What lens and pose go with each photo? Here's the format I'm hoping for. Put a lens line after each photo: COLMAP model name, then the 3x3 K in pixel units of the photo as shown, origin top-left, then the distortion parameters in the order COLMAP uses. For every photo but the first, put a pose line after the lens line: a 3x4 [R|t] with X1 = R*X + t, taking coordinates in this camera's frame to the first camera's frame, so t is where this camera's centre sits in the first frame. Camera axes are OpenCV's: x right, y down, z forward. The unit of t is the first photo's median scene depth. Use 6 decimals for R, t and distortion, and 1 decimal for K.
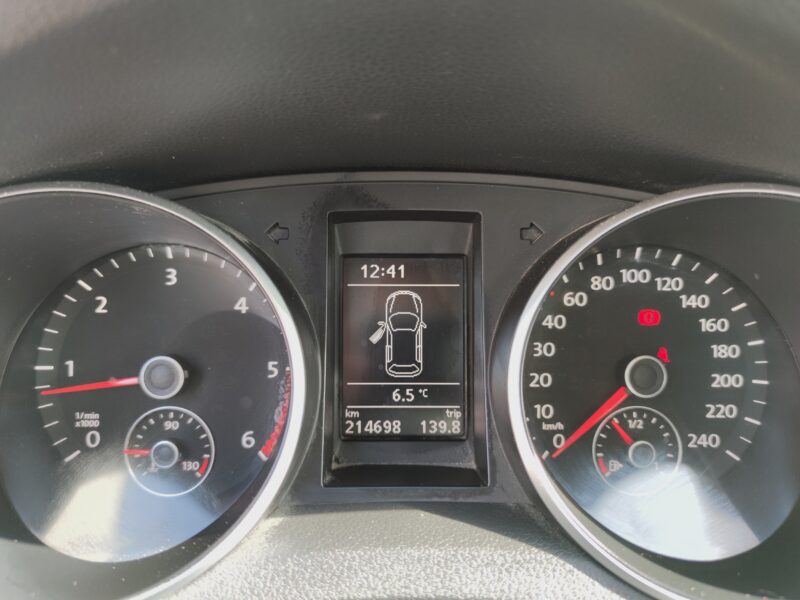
lens RADIAL K [[582.6, 0, 406.1], [0, 582.6, 301.0], [0, 0, 1]] dist [0.021161, -0.002957]
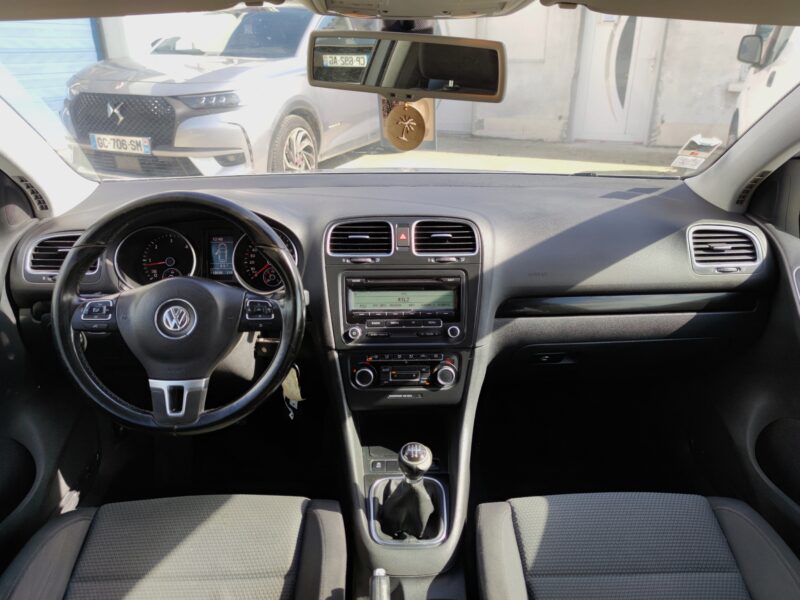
lens RADIAL K [[582.6, 0, 406.1], [0, 582.6, 301.0], [0, 0, 1]] dist [0.021161, -0.002957]
pose [[0.999043, -0.010525, 0.042449, 1.281460], [0.007479, 0.997428, 0.071285, 0.119980], [-0.043091, -0.070900, 0.996552, -3.799188]]
